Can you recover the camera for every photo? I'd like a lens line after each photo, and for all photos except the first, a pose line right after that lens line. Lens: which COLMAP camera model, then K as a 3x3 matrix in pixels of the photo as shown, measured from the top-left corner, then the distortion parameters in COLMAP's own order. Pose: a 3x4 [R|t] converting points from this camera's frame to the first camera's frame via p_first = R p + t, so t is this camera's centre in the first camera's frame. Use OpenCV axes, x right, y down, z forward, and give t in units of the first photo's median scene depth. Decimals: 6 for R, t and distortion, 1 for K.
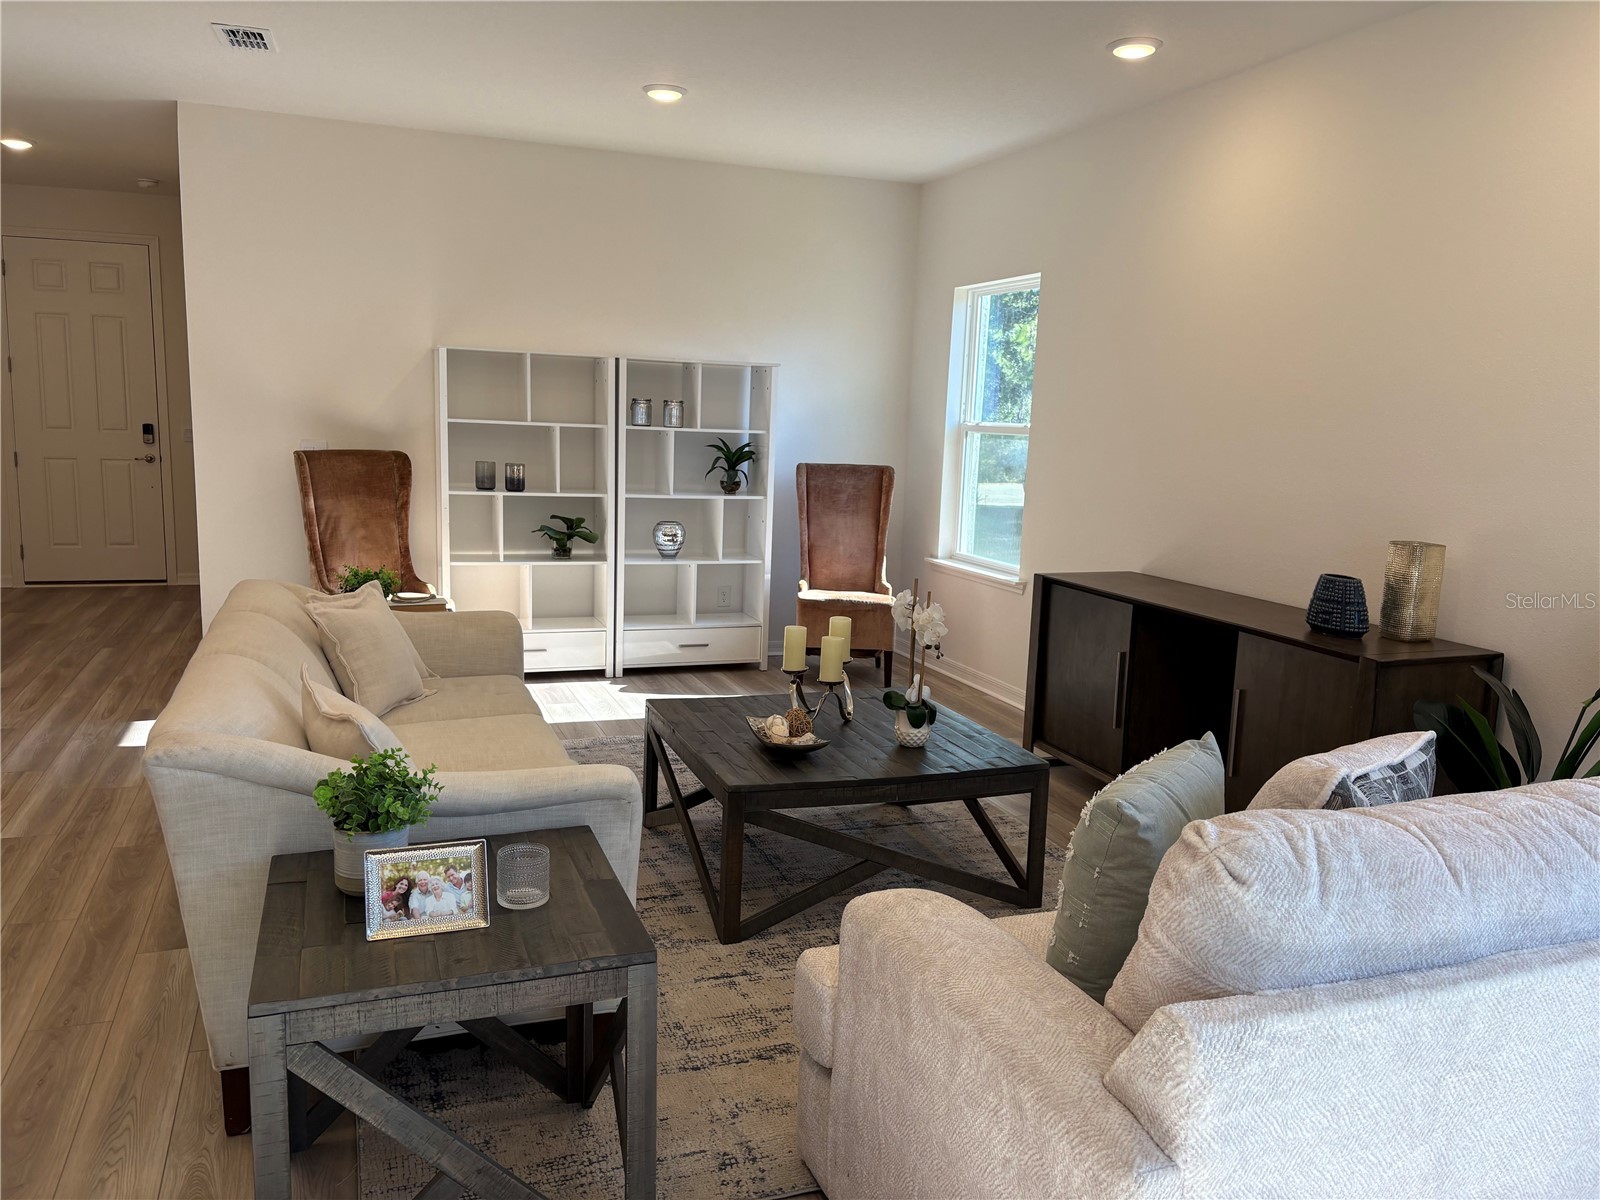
lens RADIAL K [[1211.7, 0, 792.2], [0, 1211.7, 611.3], [0, 0, 1]] dist [0.070030, -0.076980]
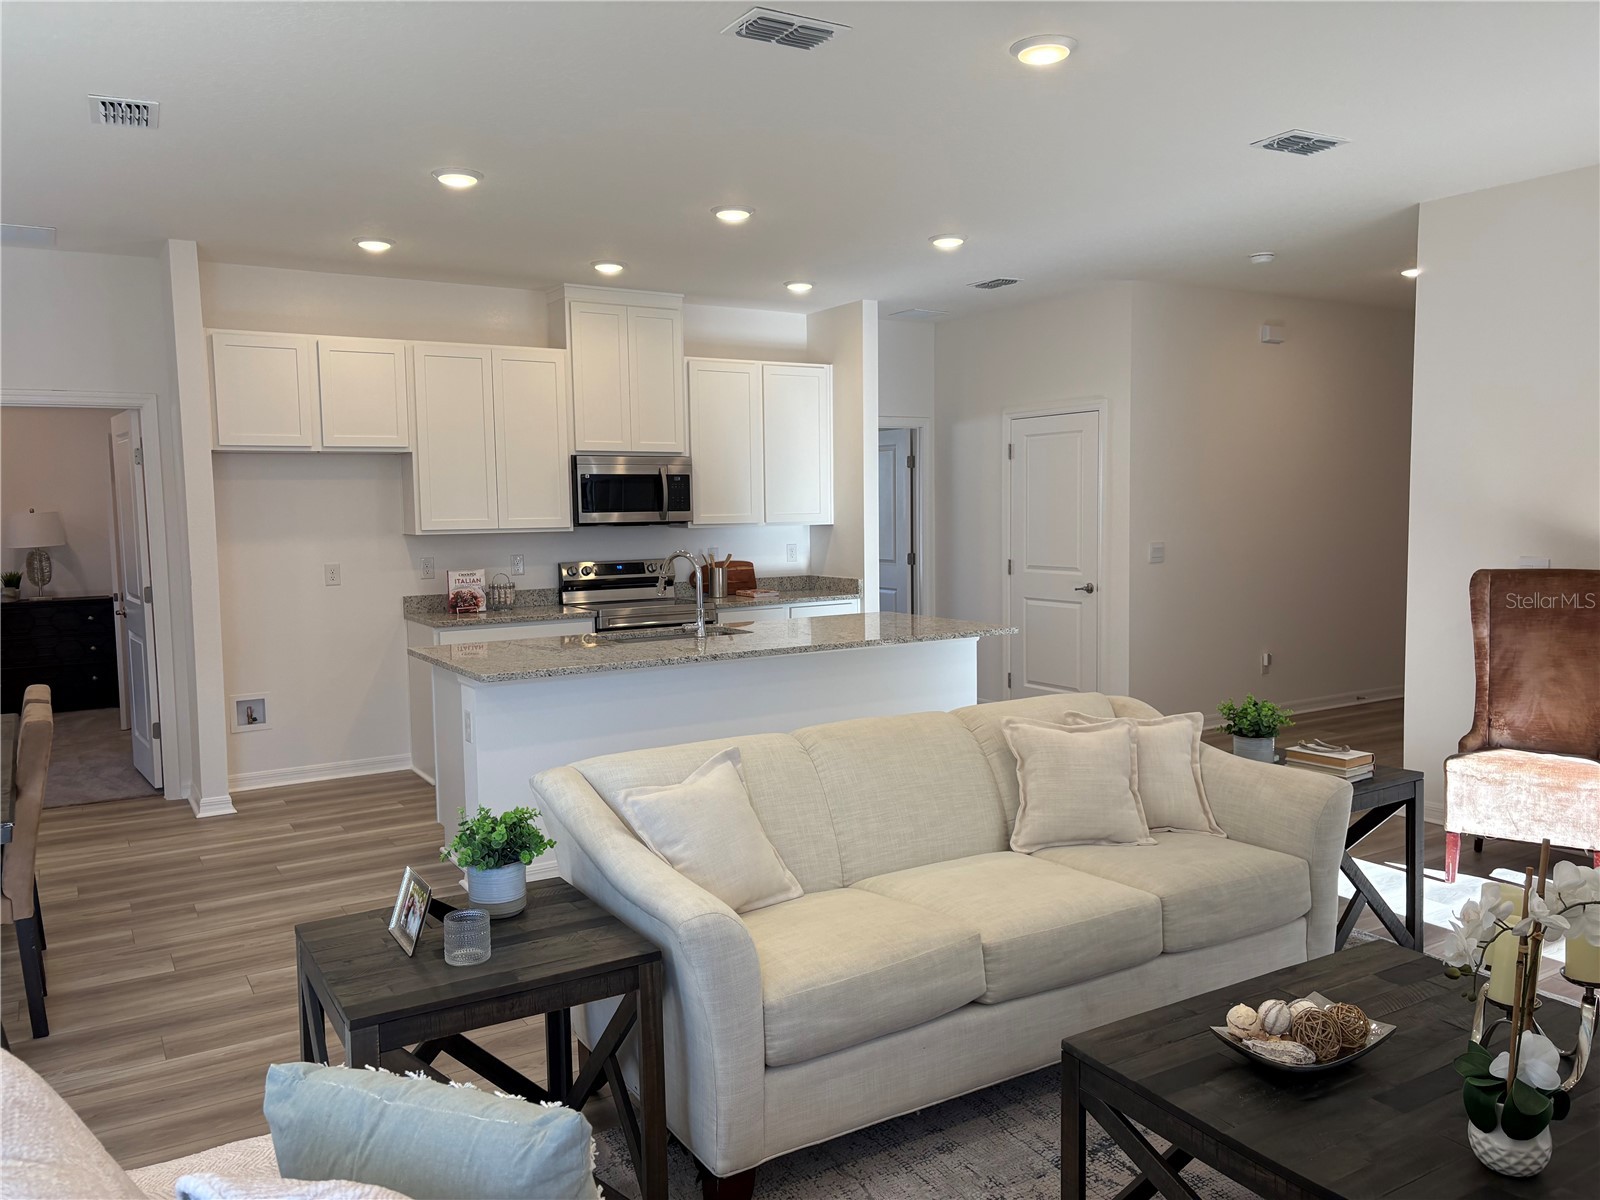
lens RADIAL K [[1211.7, 0, 797.6], [0, 1211.7, 612.5], [0, 0, 1]] dist [0.070030, -0.076980]
pose [[0.190136, 0.053443, -0.980302, 0.416802], [-0.139994, 0.989789, 0.026808, -0.070207], [0.971725, 0.132139, 0.195676, 0.452719]]
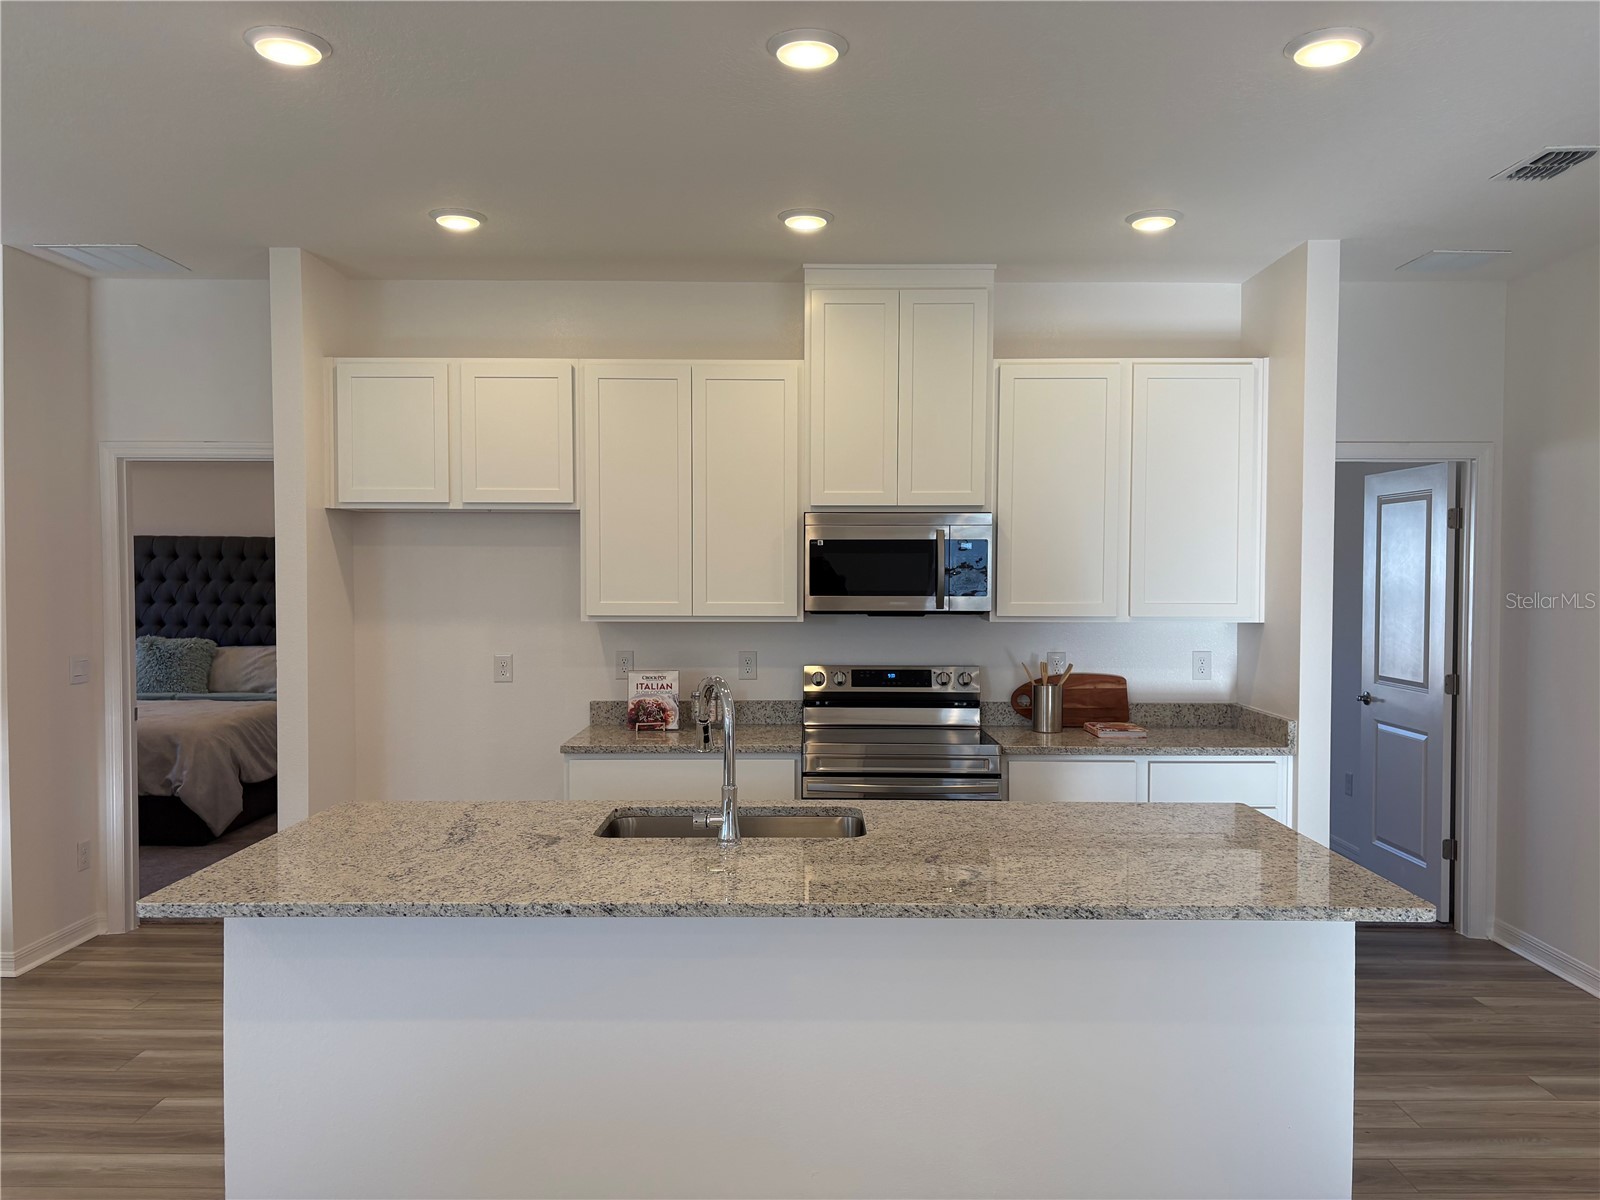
lens RADIAL K [[1211.7, 0, 810.6], [0, 1211.7, 604.9], [0, 0, 1]] dist [0.070030, -0.076980]
pose [[-0.362804, -0.004281, -0.931856, -0.144108], [-0.166418, 0.984212, 0.060271, -0.165121], [0.916885, 0.176944, -0.357788, 0.823816]]
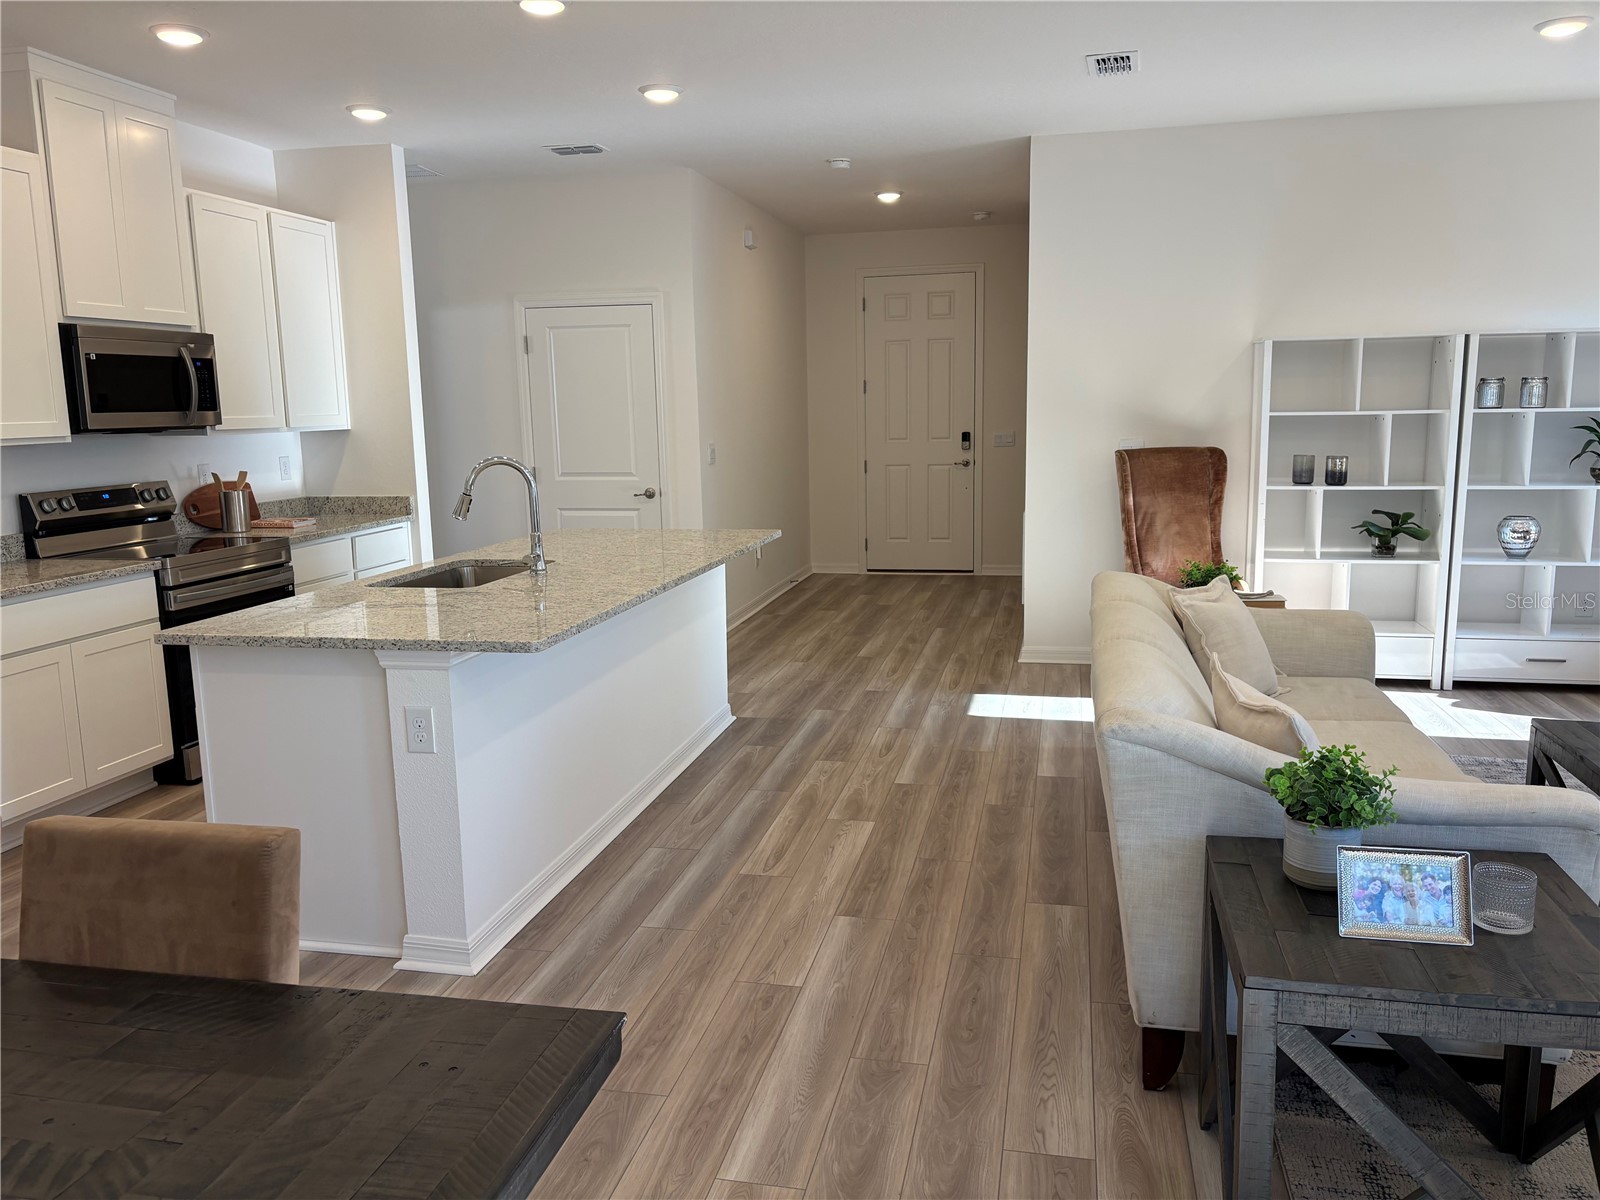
lens RADIAL K [[1211.7, 0, 801.2], [0, 1211.7, 605.5], [0, 0, 1]] dist [0.070030, -0.076980]
pose [[0.839072, 0.040786, -0.542490, -0.073601], [-0.041954, 0.999067, 0.010222, 0.003486], [0.542401, 0.014182, 0.840000, -0.032137]]
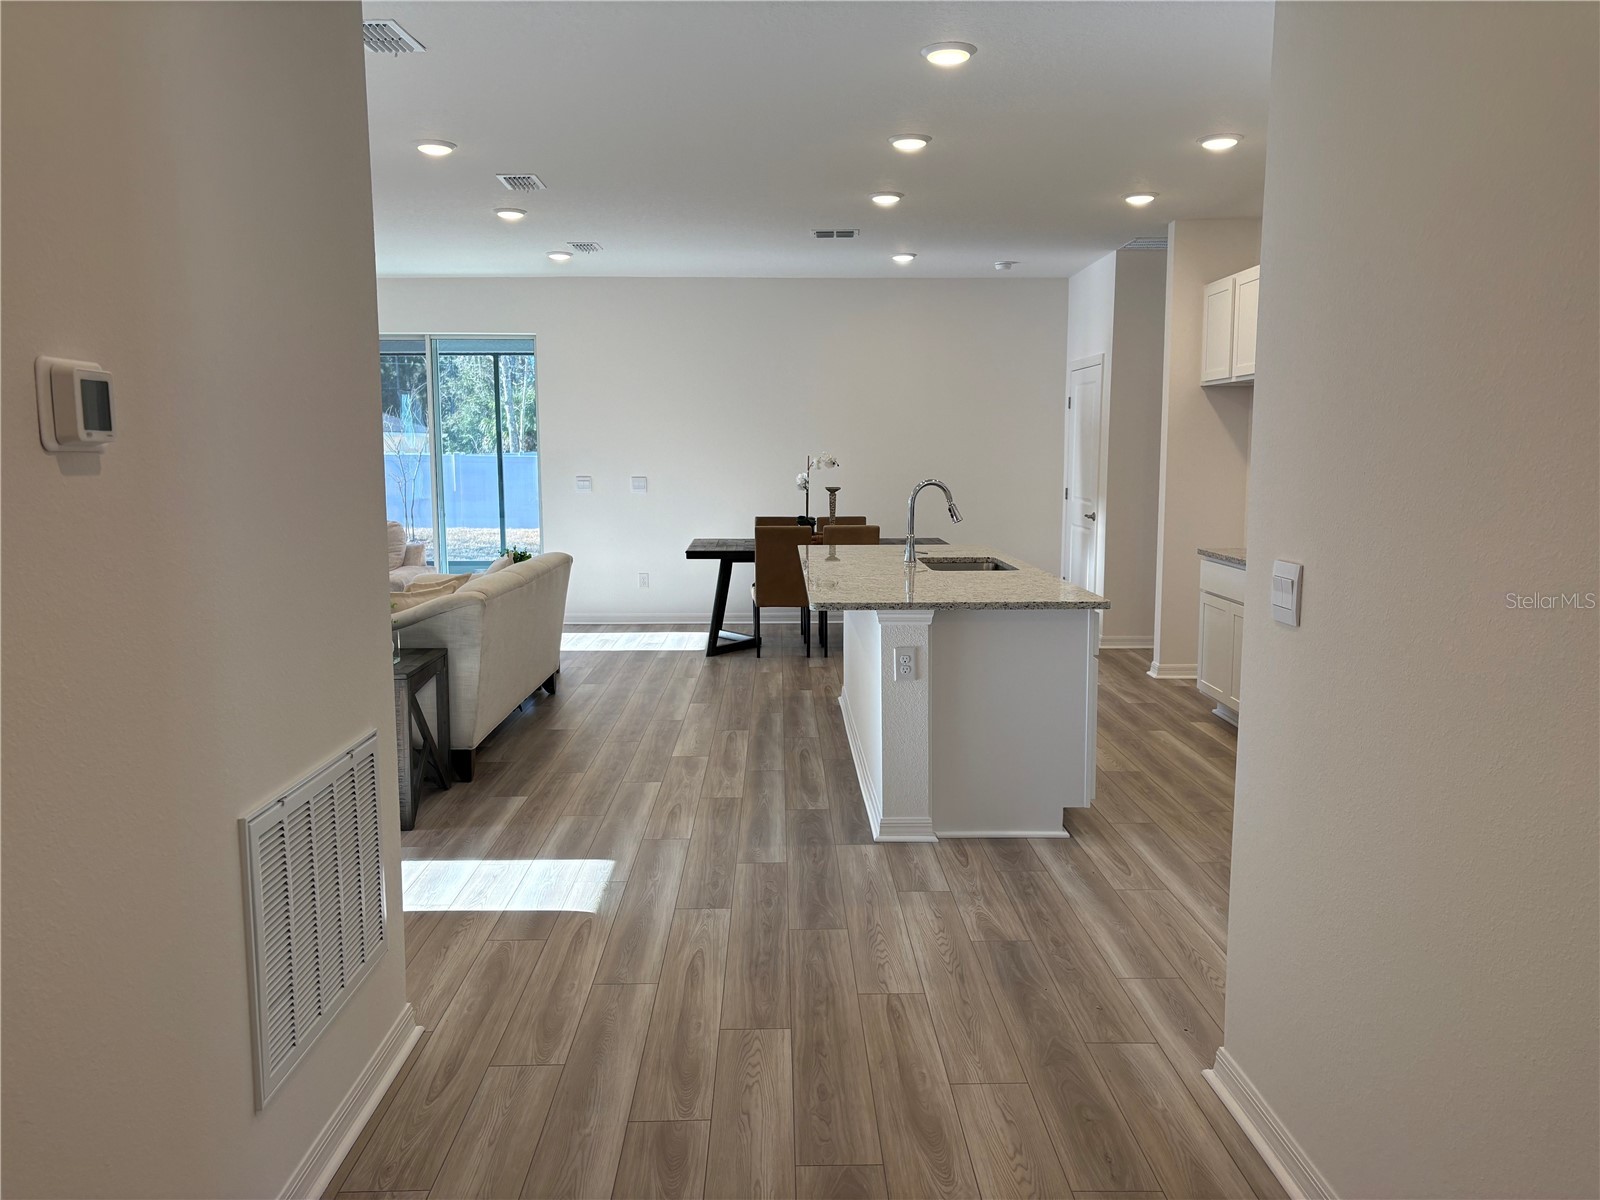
lens RADIAL K [[1211.7, 0, 797.2], [0, 1211.7, 597.3], [0, 0, 1]] dist [0.070030, -0.076980]
pose [[-0.941562, -0.073954, 0.328622, -0.979119], [0.025462, 0.957183, 0.288360, -0.314052], [-0.335877, 0.279876, -0.899364, 1.693290]]
